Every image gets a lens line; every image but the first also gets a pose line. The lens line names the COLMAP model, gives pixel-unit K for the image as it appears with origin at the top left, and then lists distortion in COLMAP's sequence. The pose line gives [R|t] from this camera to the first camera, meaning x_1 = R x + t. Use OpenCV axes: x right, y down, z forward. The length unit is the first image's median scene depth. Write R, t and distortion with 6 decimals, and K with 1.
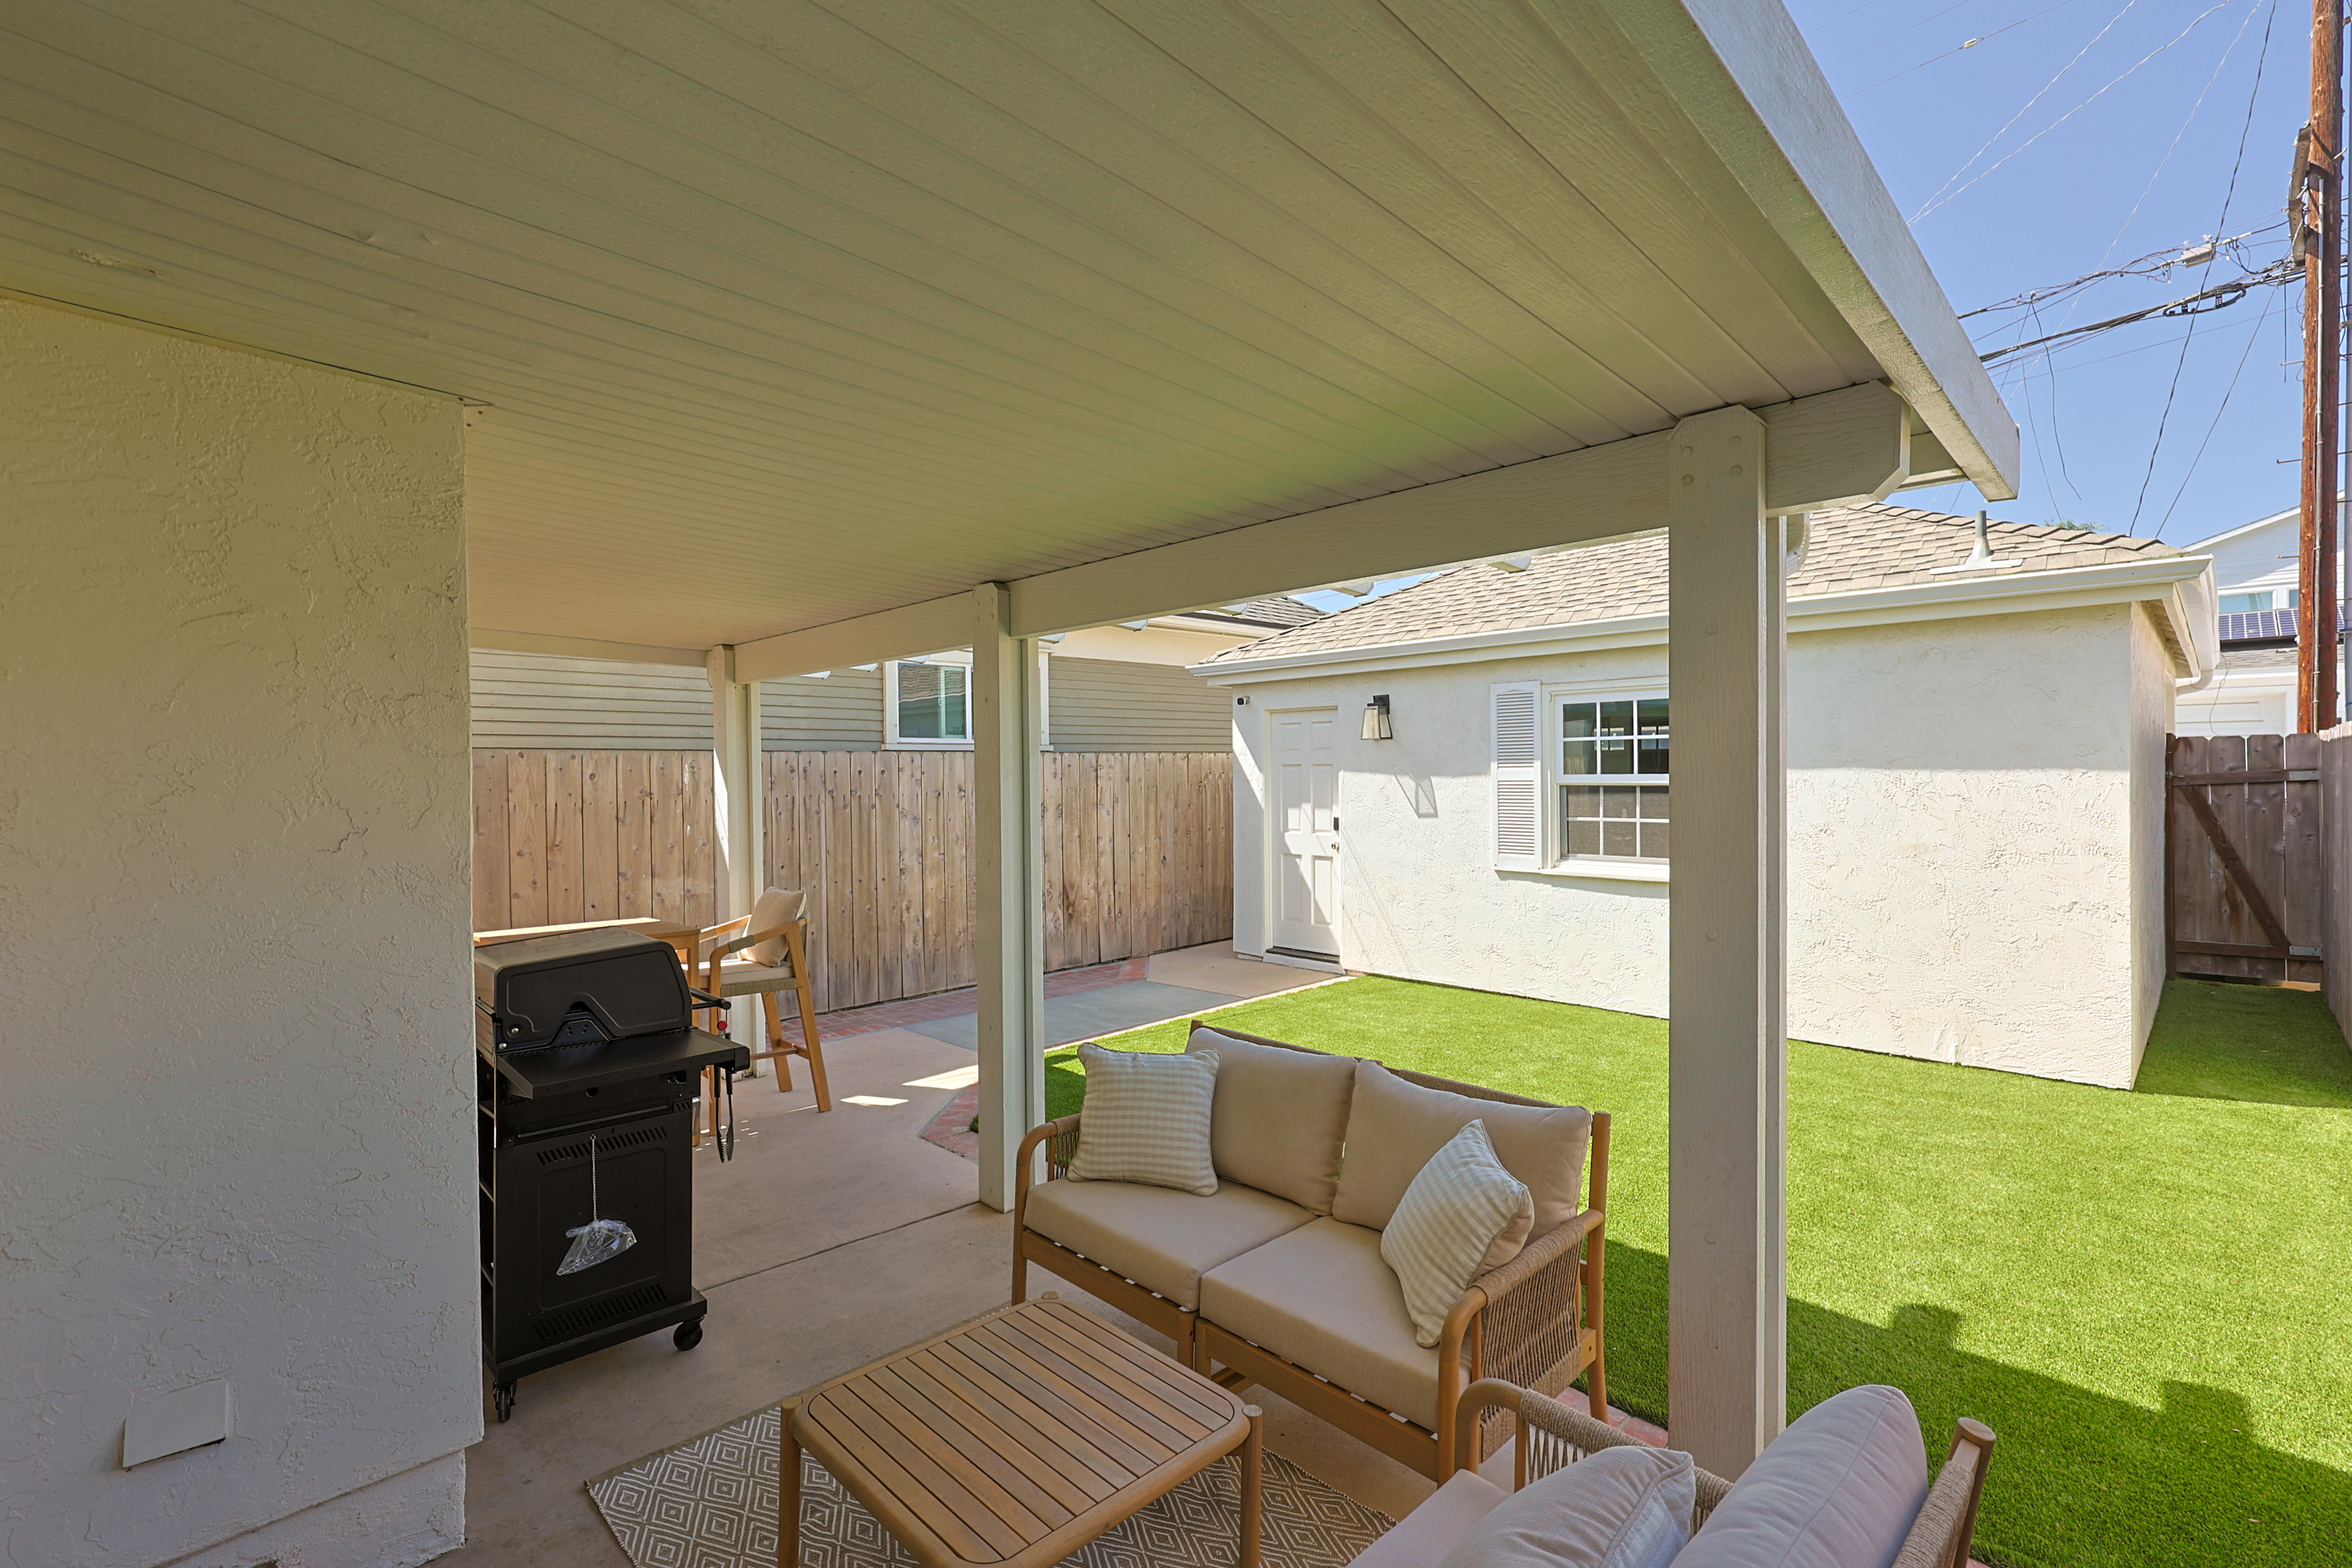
lens RADIAL K [[1089.9, 0, 1145.3], [0, 1089.9, 782.2], [0, 0, 1]] dist [0.001831, 0.000127]
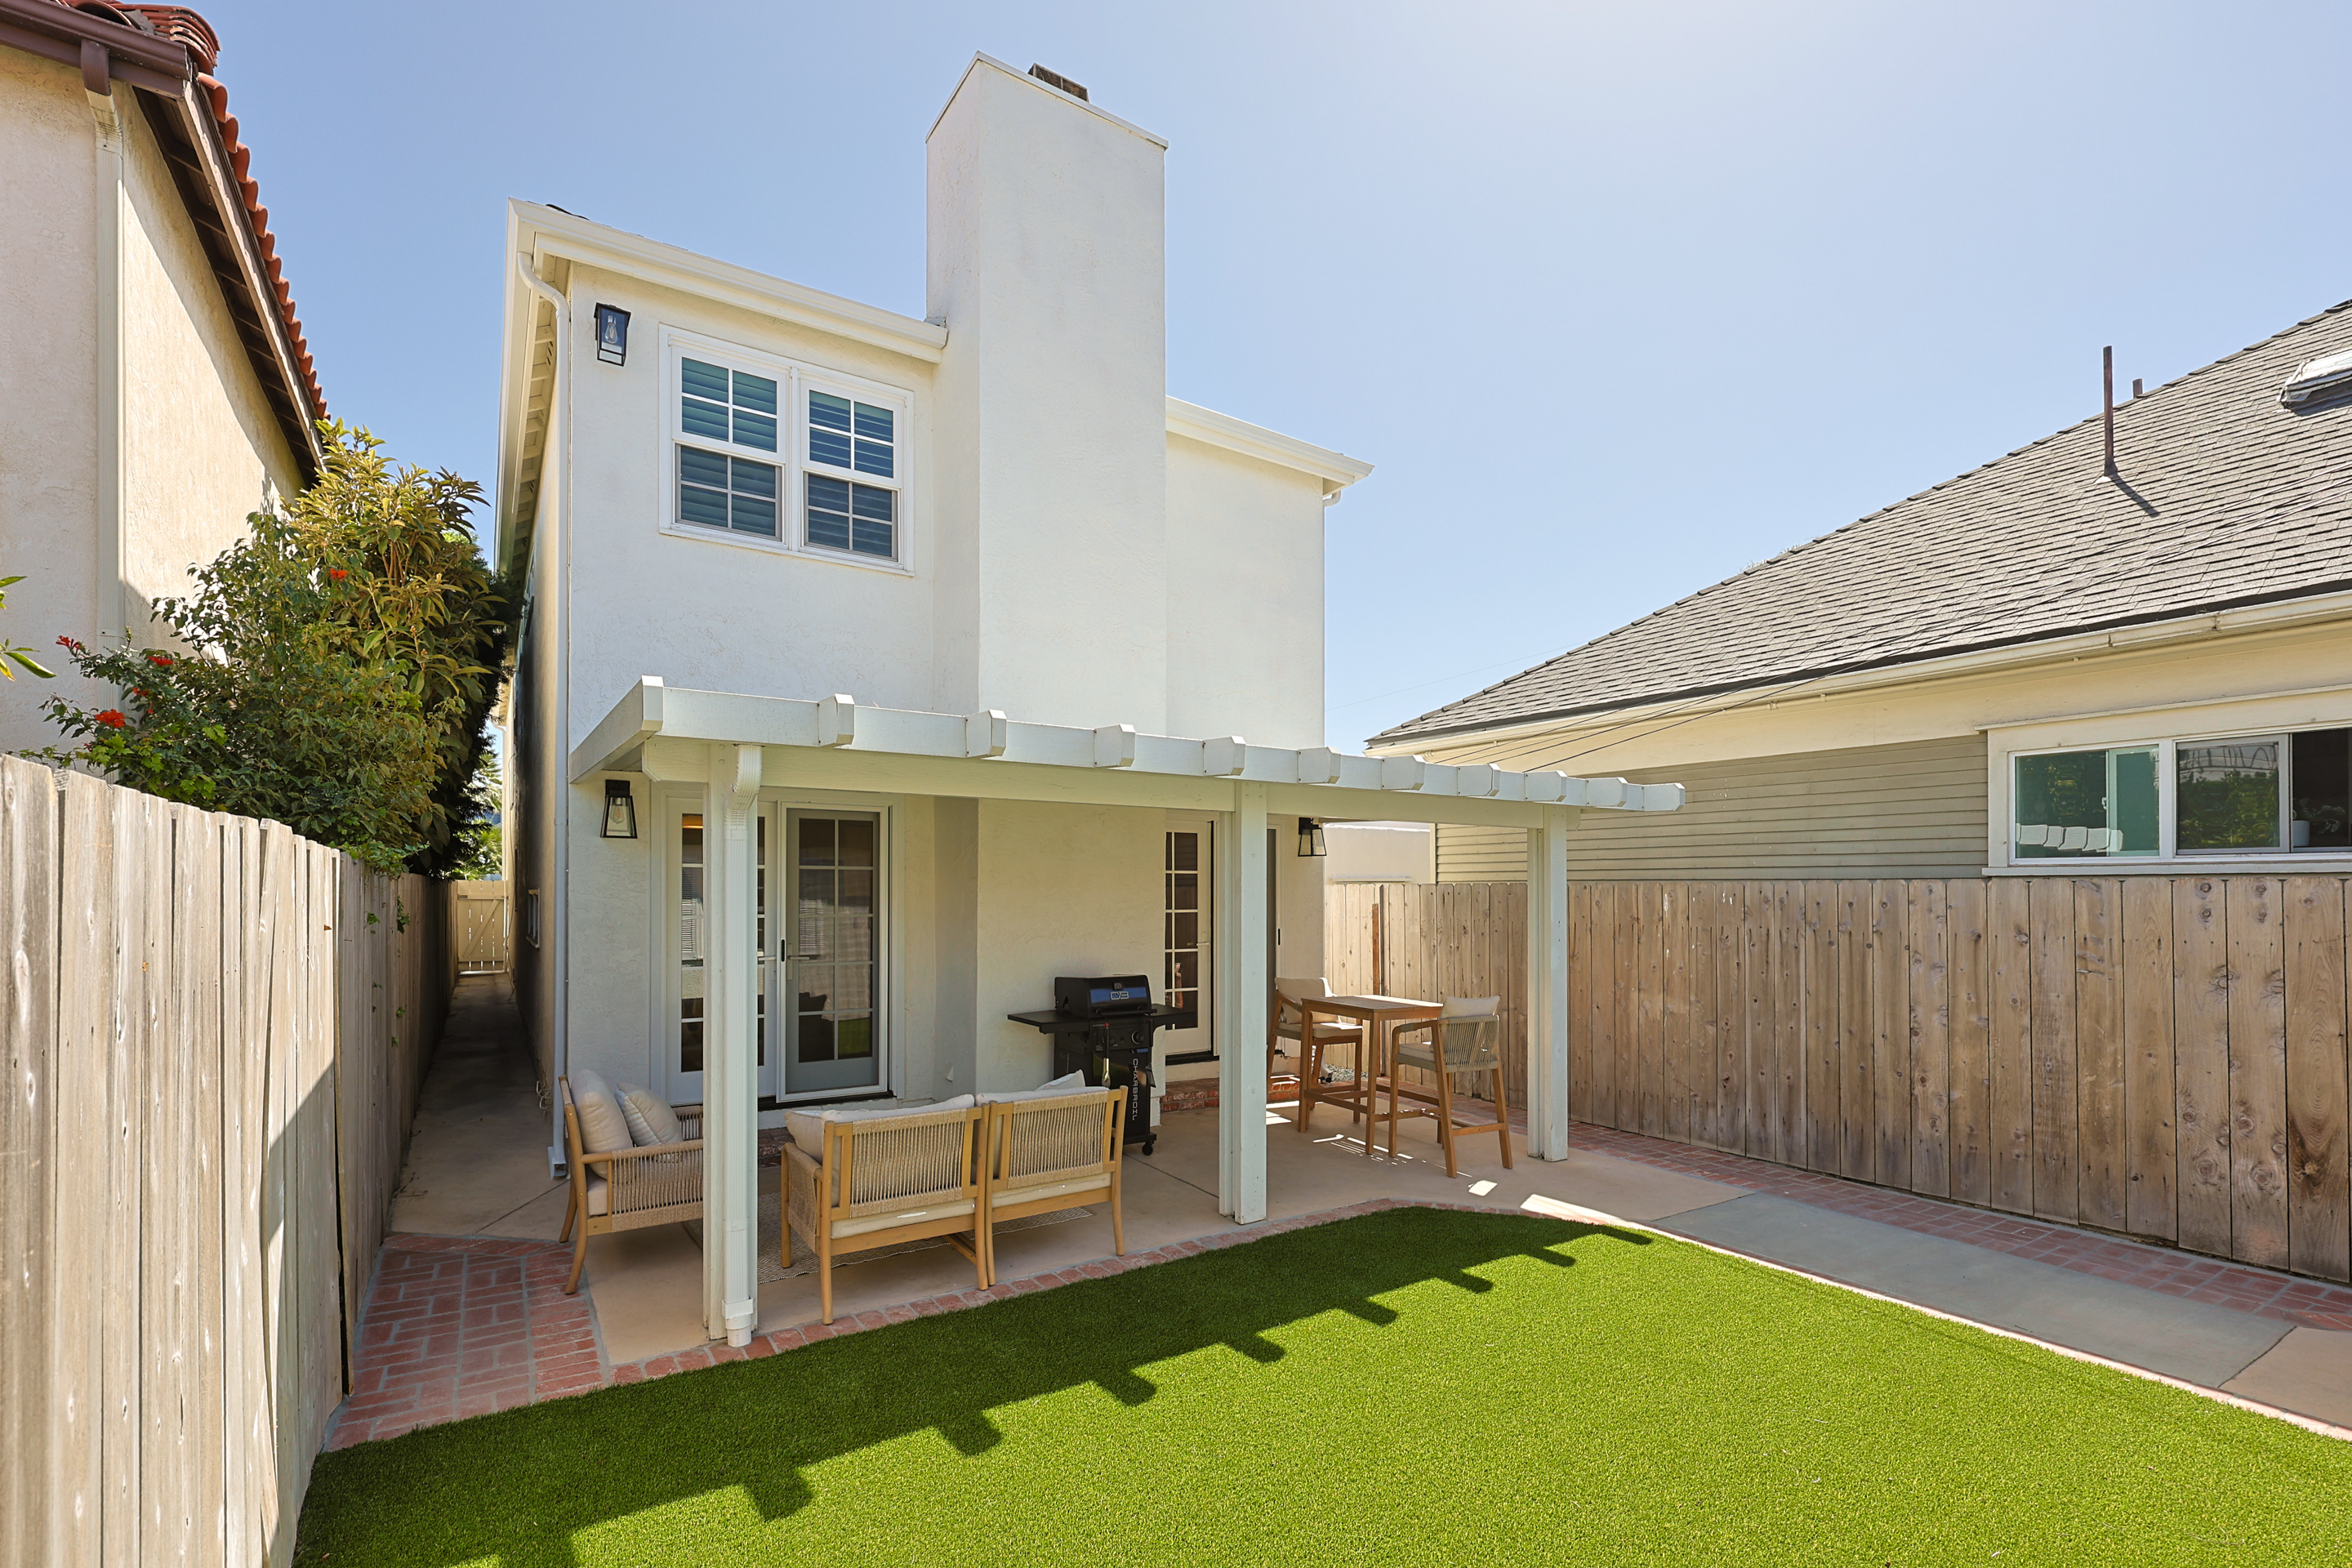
lens RADIAL K [[1049.4, 0, 1162.4], [0, 1049.4, 894.4], [0, 0, 1]] dist [0.001665, 0.000243]
pose [[-0.216868, 0.010825, -0.976141, 0.675784], [-0.011011, 0.999848, 0.013534, -0.022624], [0.976139, 0.013683, -0.216716, 0.673603]]
